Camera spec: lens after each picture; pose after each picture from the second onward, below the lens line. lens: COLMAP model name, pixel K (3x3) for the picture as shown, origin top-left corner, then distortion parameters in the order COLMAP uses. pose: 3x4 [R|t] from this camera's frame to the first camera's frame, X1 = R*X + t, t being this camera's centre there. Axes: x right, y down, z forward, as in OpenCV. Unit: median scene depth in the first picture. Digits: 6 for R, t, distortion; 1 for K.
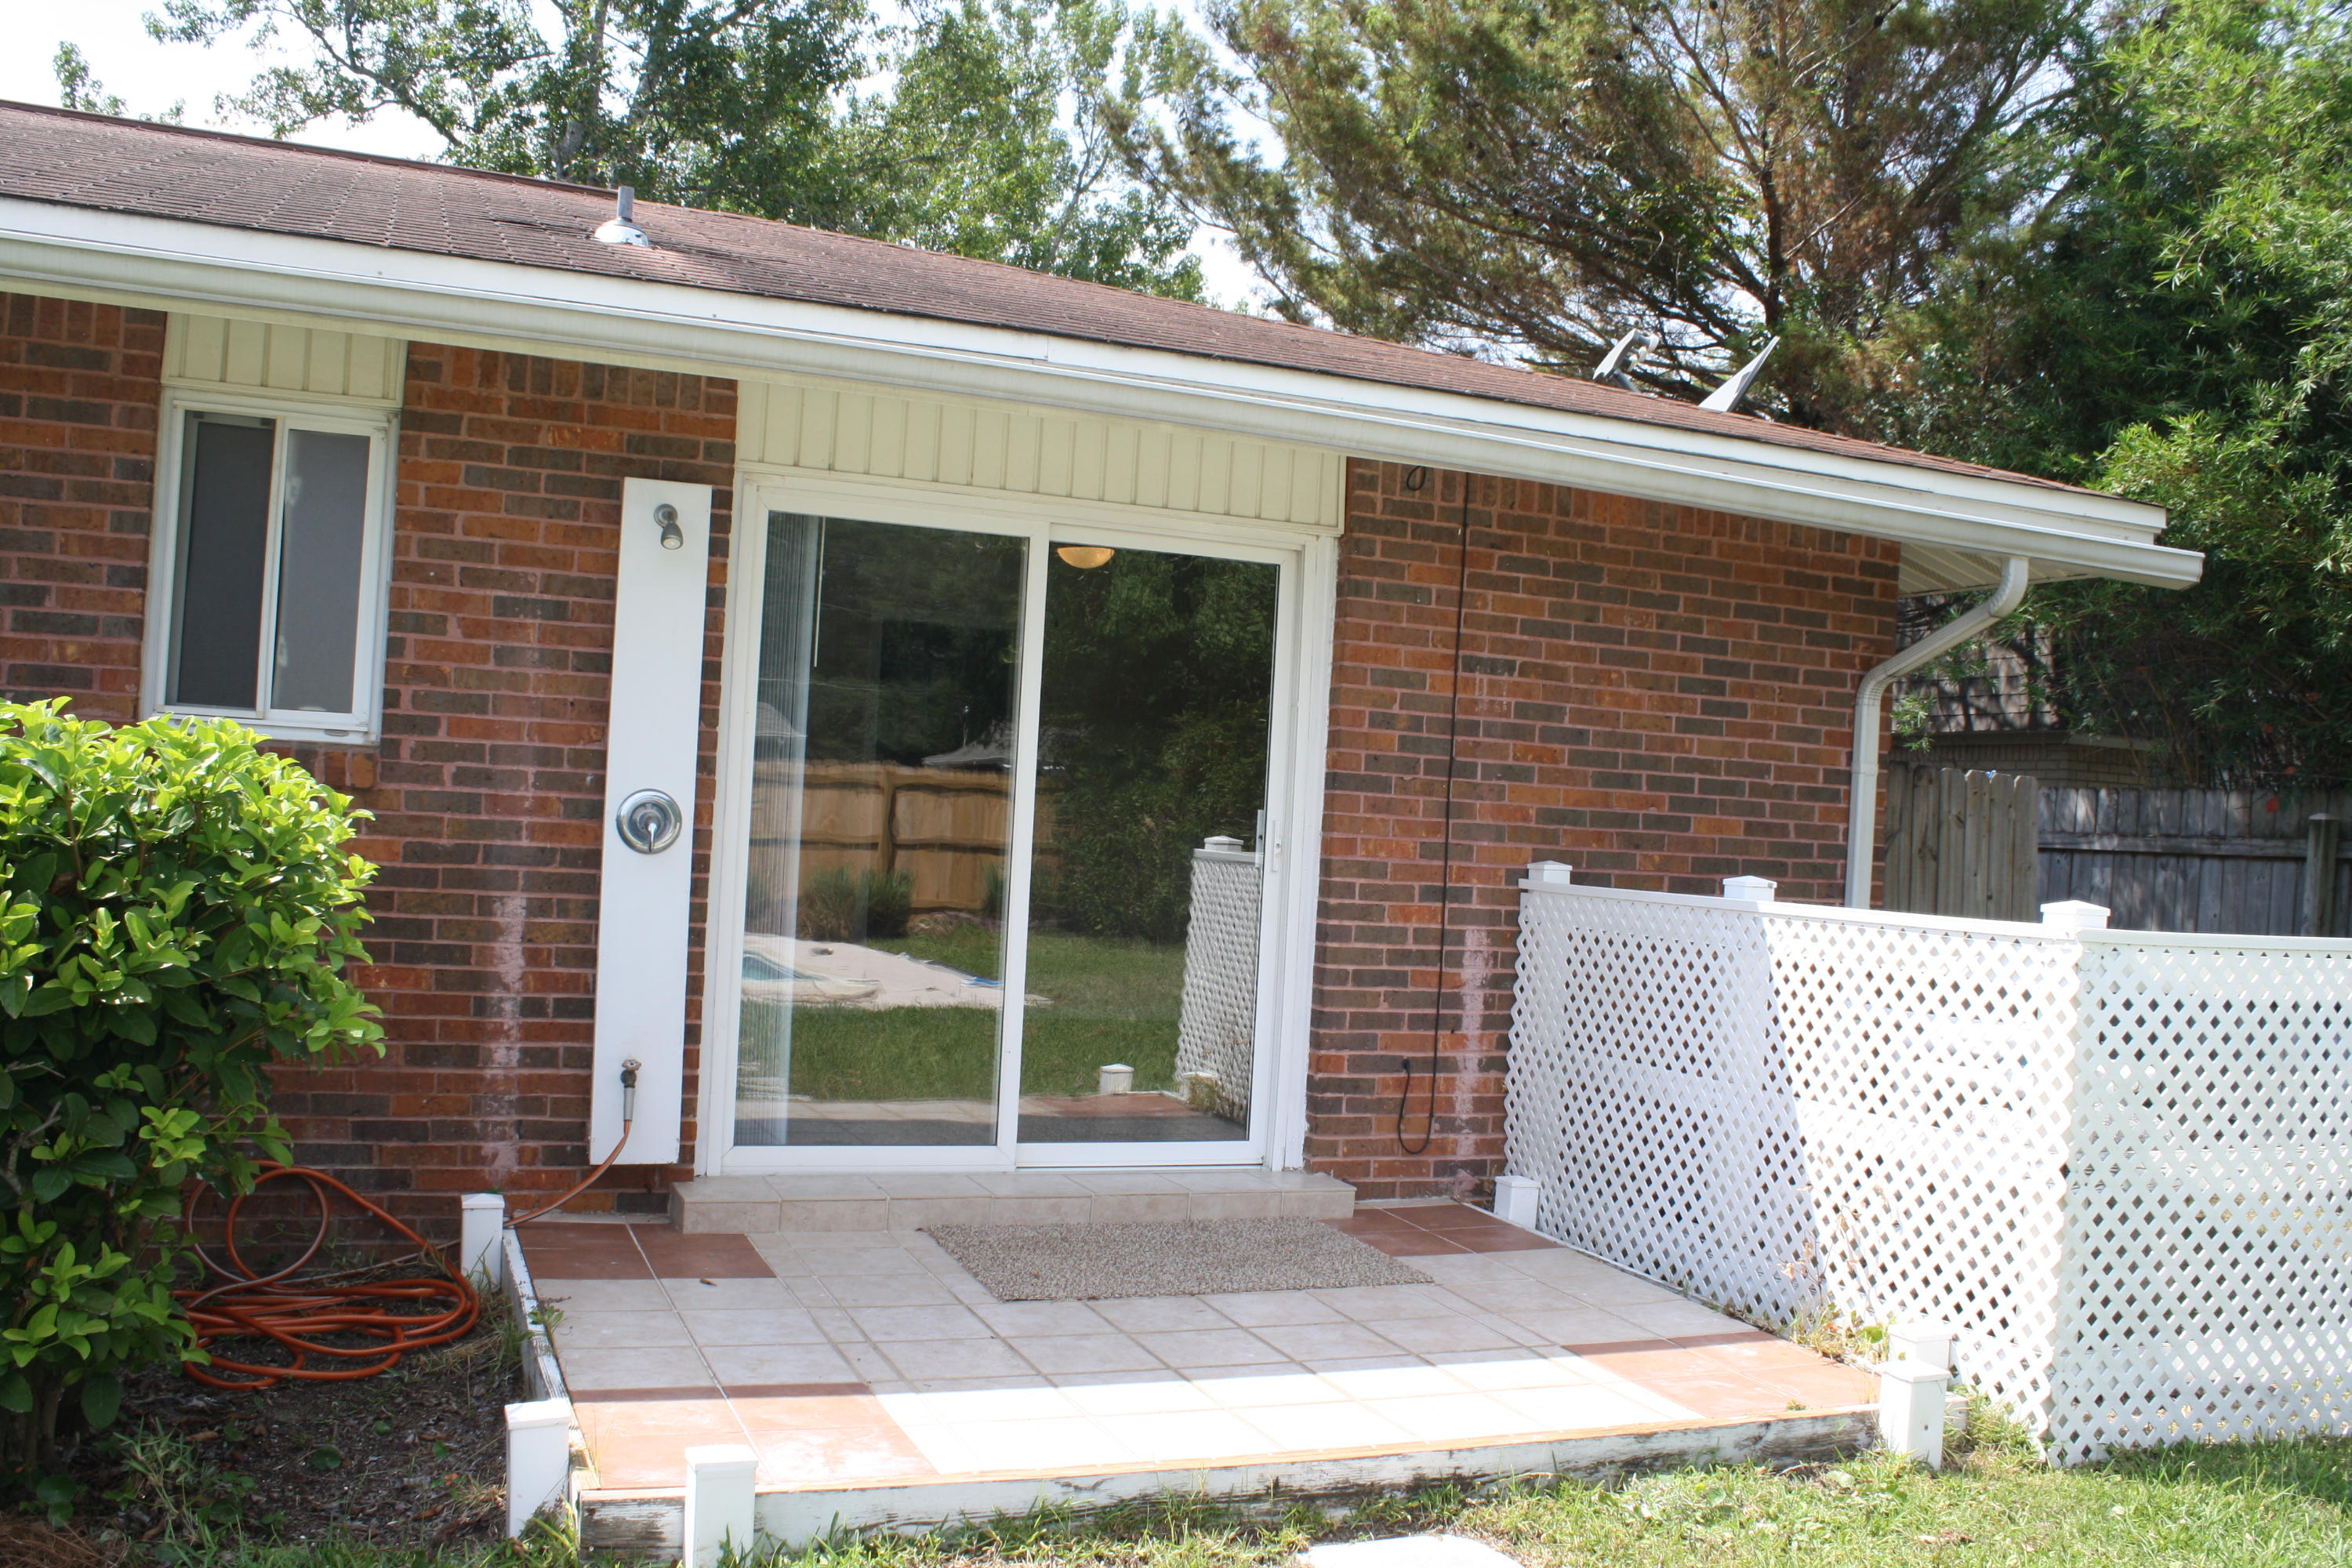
lens RADIAL K [[2047.1, 0, 1181.1], [0, 2047.1, 788.6], [0, 0, 1]] dist [-0.162412, 0.147099]
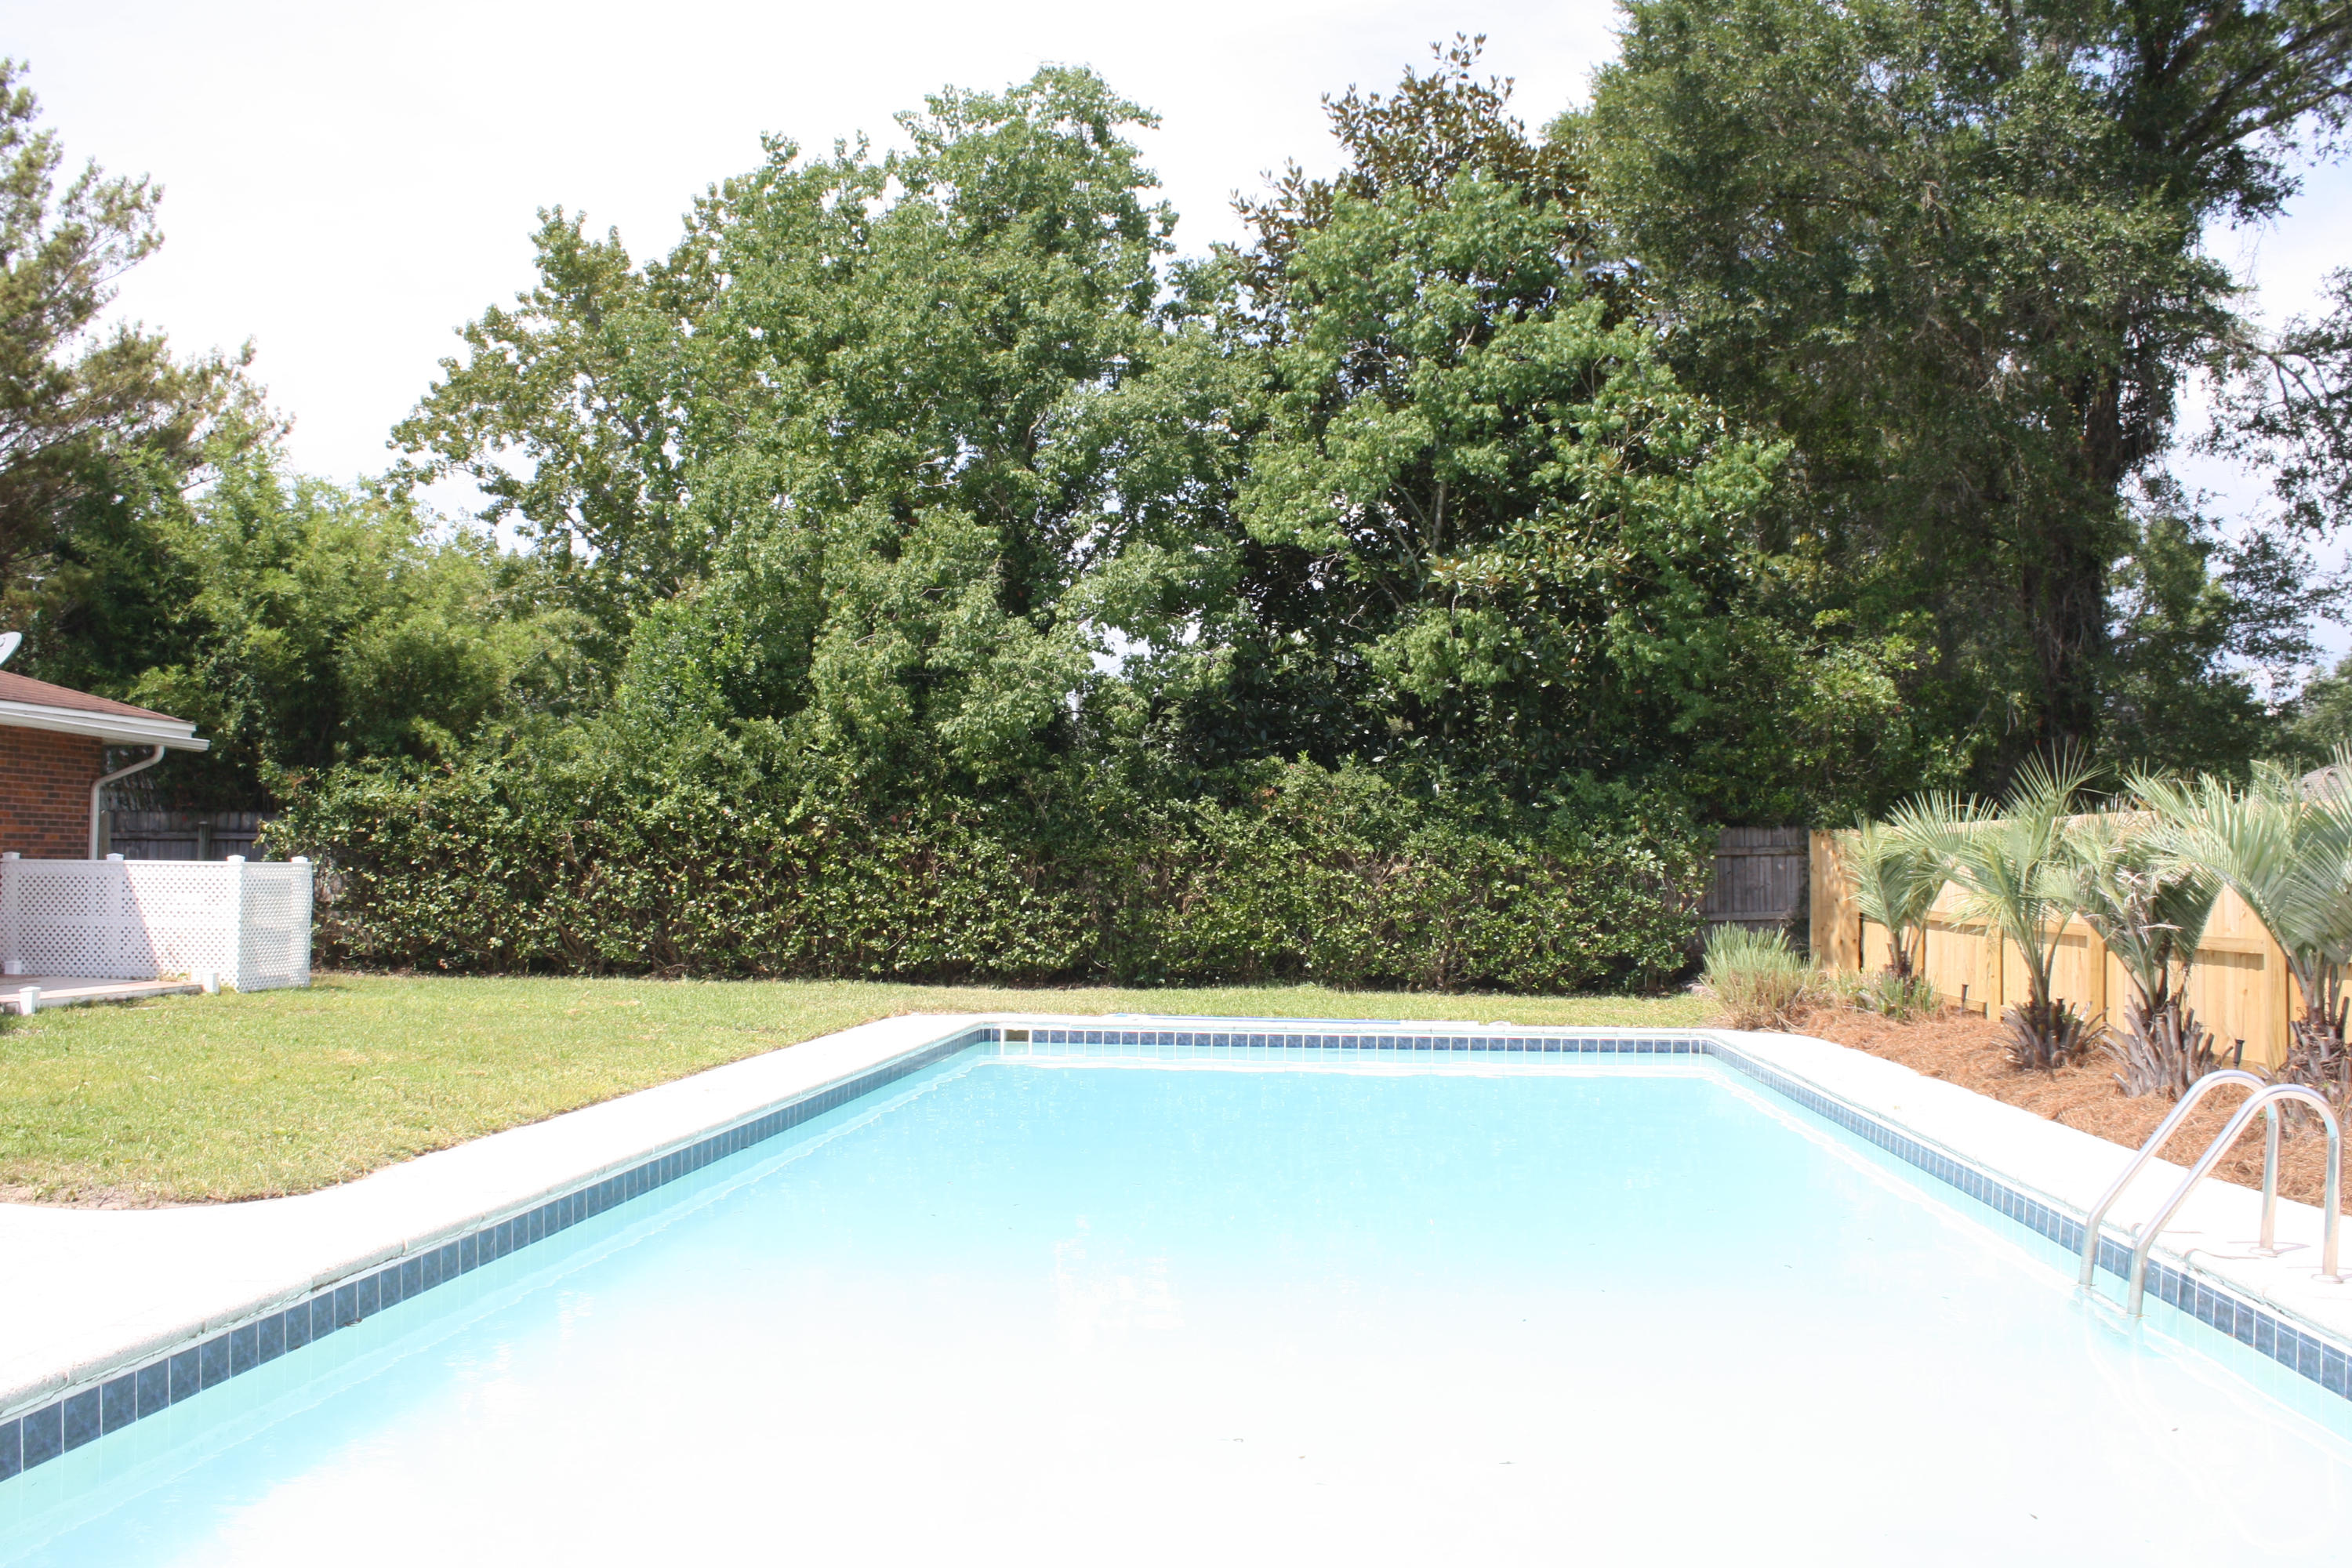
lens RADIAL K [[2047.1, 0, 1197.6], [0, 2047.1, 784.3], [0, 0, 1]] dist [-0.162412, 0.147099]
pose [[0.429980, -0.012983, 0.902745, -1.898276], [0.000166, 0.999898, 0.014301, -0.116980], [-0.902838, -0.005999, 0.429939, -2.011000]]
